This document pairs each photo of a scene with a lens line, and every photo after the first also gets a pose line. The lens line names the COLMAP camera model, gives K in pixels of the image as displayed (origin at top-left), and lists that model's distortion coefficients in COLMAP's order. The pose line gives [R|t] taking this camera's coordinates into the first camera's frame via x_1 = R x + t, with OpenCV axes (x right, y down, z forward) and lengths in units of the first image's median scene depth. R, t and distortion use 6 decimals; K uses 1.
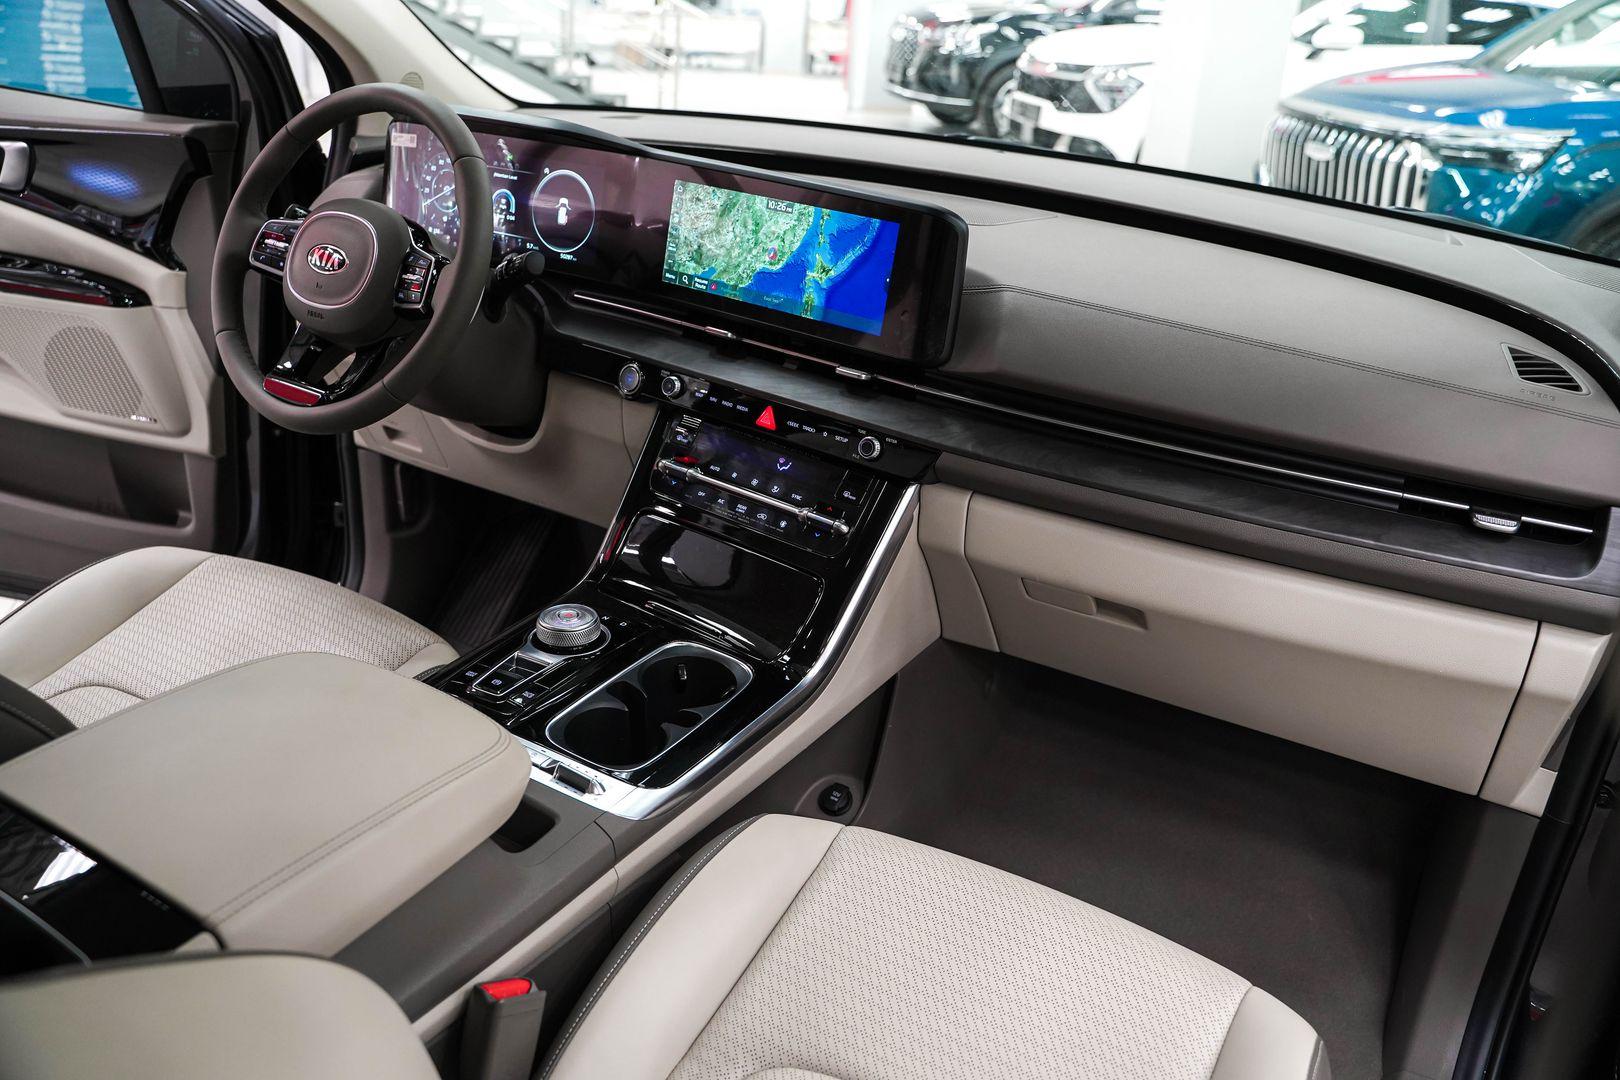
lens RADIAL K [[1307.4, 0, 810.3], [0, 1307.4, 533.4], [0, 0, 1]] dist [-0.117389, 0.096672]
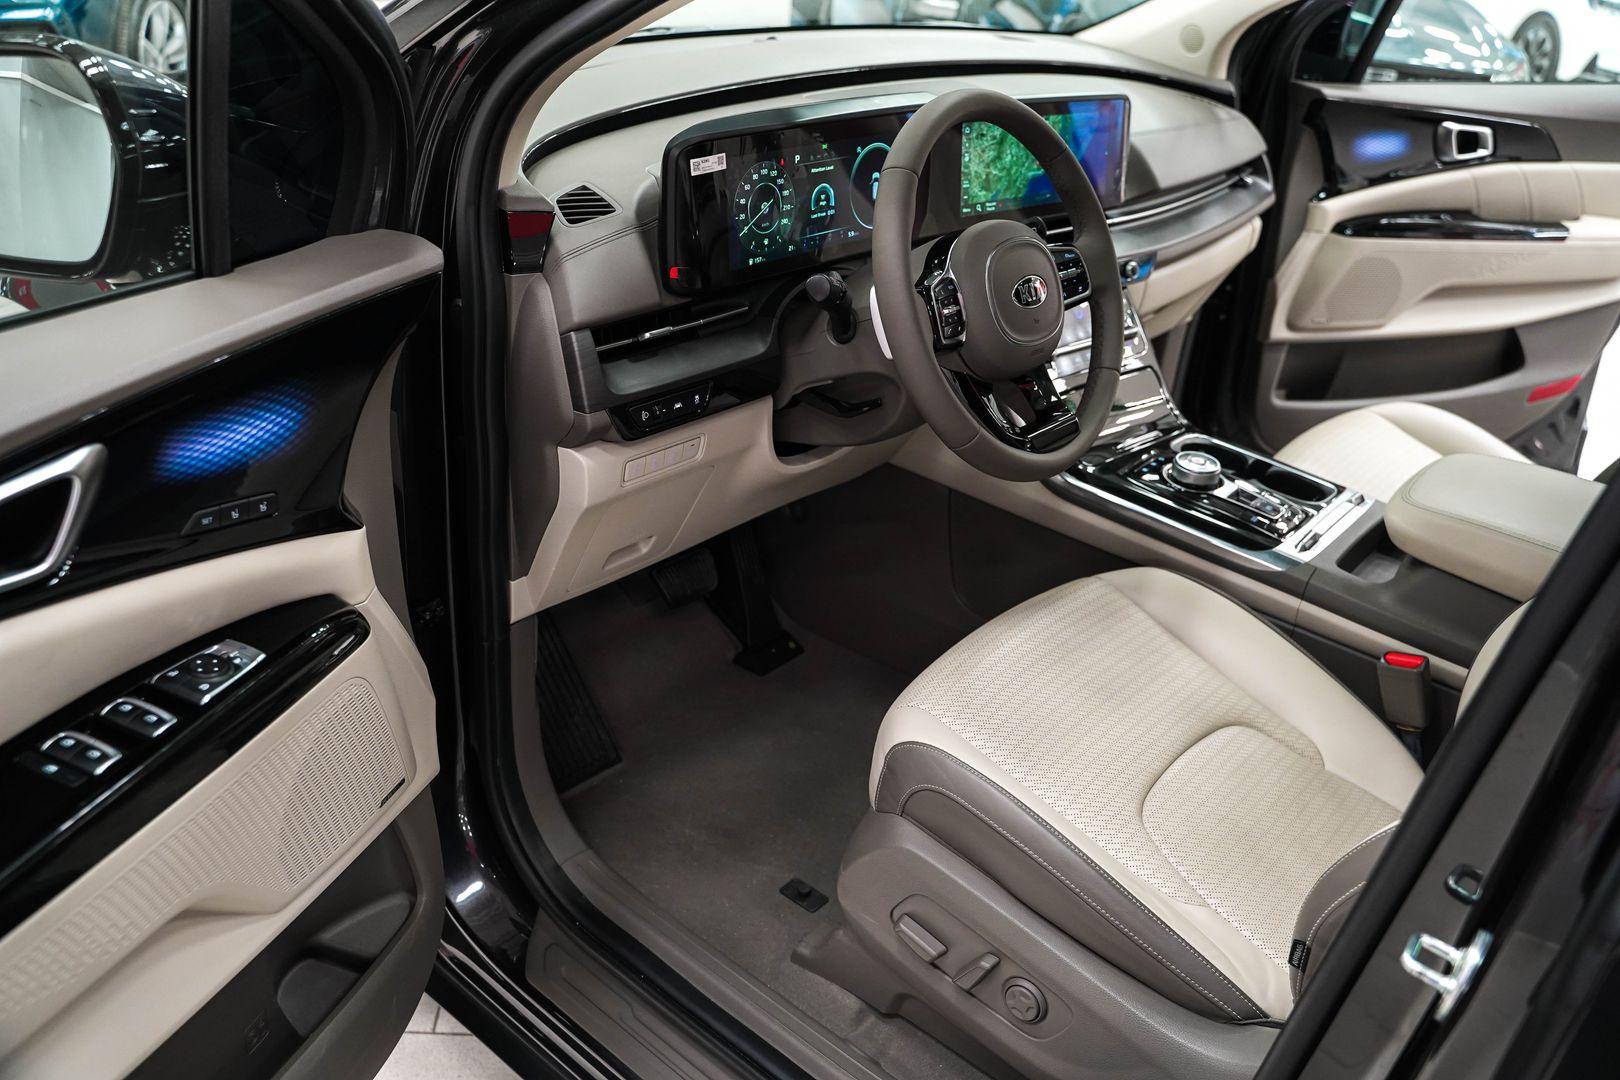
lens RADIAL K [[1307.4, 0, 810.3], [0, 1307.4, 533.4], [0, 0, 1]] dist [-0.117389, 0.096672]
pose [[0.184190, -0.511599, 0.839250, -1.211202], [0.323793, 0.837779, 0.439640, -0.501363], [-0.928026, 0.190766, 0.319962, 0.835011]]
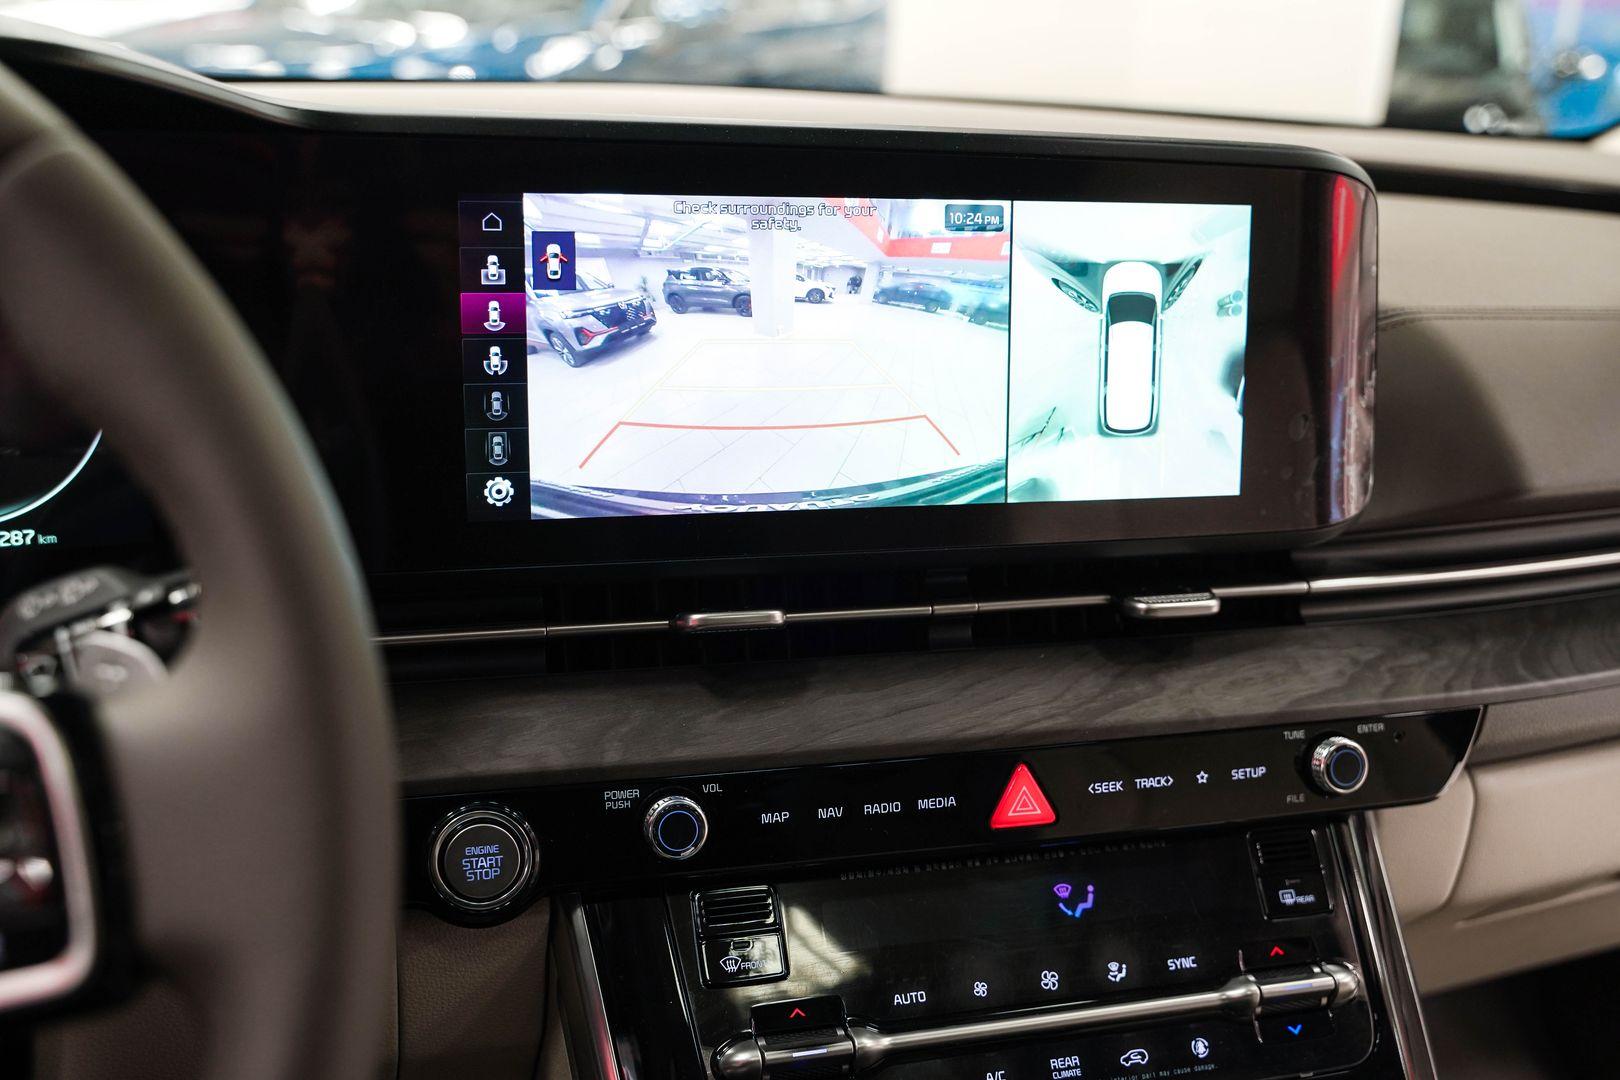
lens RADIAL K [[1586.6, 0, 810.4], [0, 1586.6, 539.6], [0, 0, 1]] dist [-0.065681, 0.114922]
pose [[0.609106, -0.278867, 0.742444, -0.351418], [0.317076, 0.943698, 0.094328, -0.204058], [-0.726947, 0.177955, 0.663234, 0.705802]]
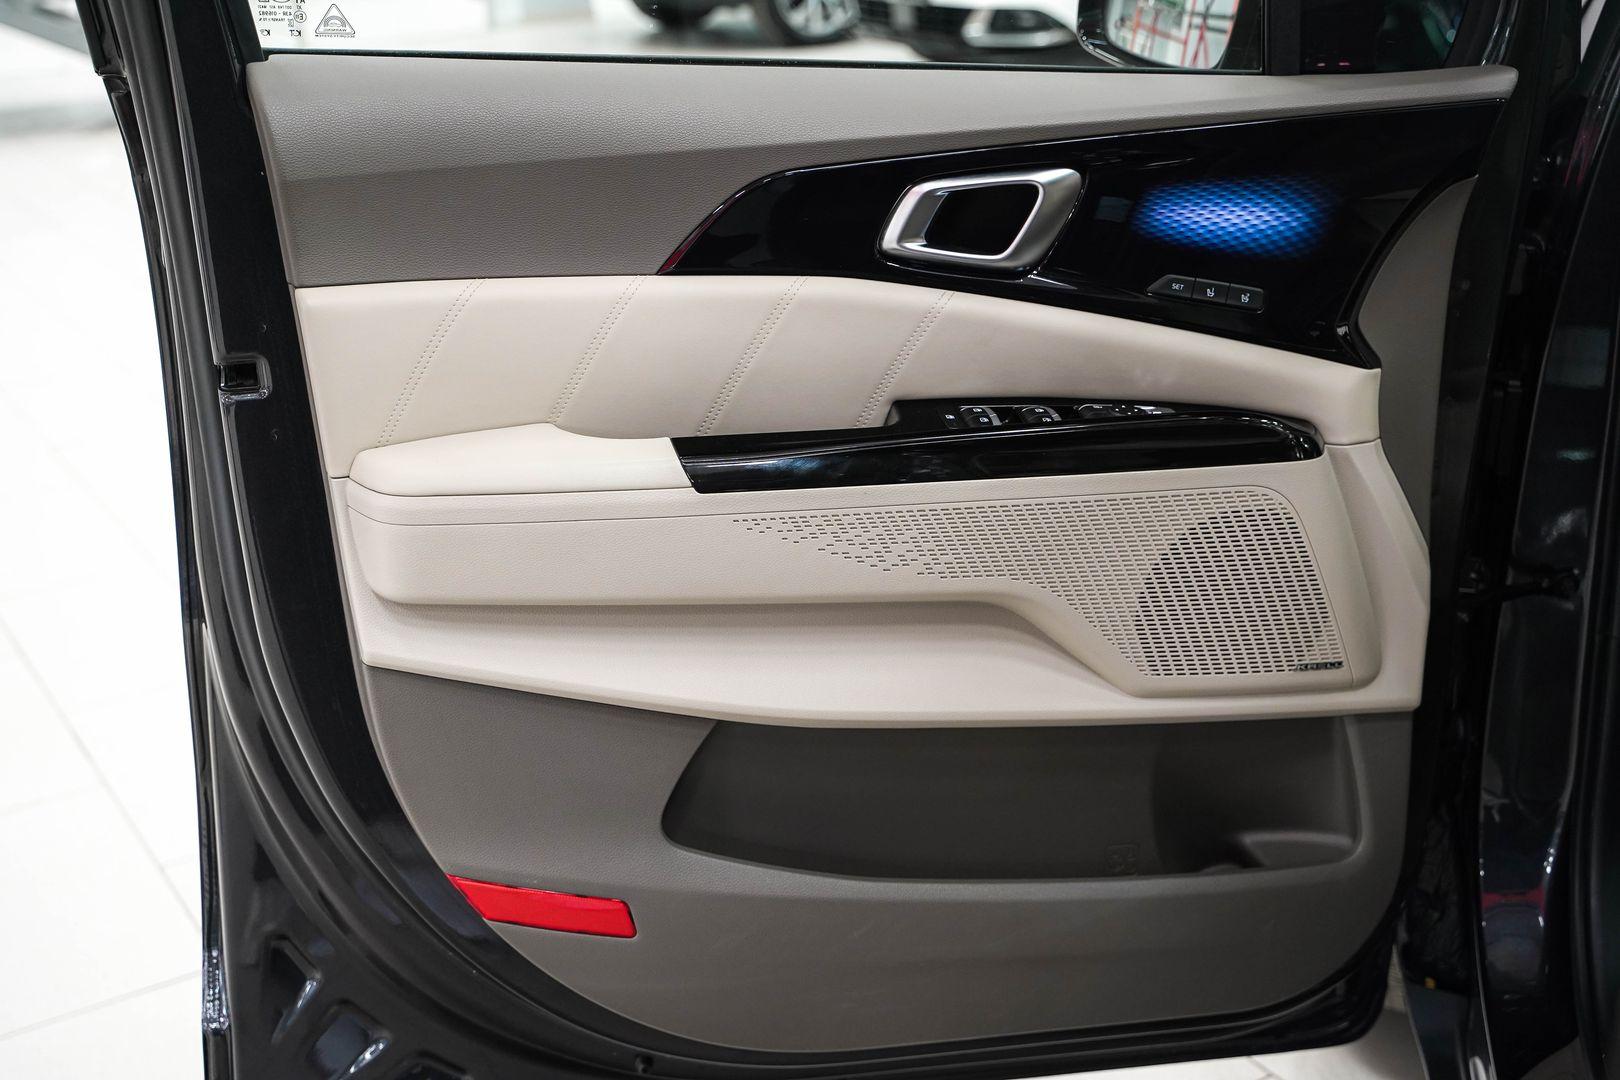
lens RADIAL K [[2067.0, 0, 809.7], [0, 2067.0, 540.2], [0, 0, 1]] dist [0.000315, -0.001336]
pose [[0.945892, -0.206431, 0.250349, -1.217243], [0.221957, 0.974423, -0.035134, -0.206778], [-0.236693, 0.088799, 0.967518, 0.326406]]
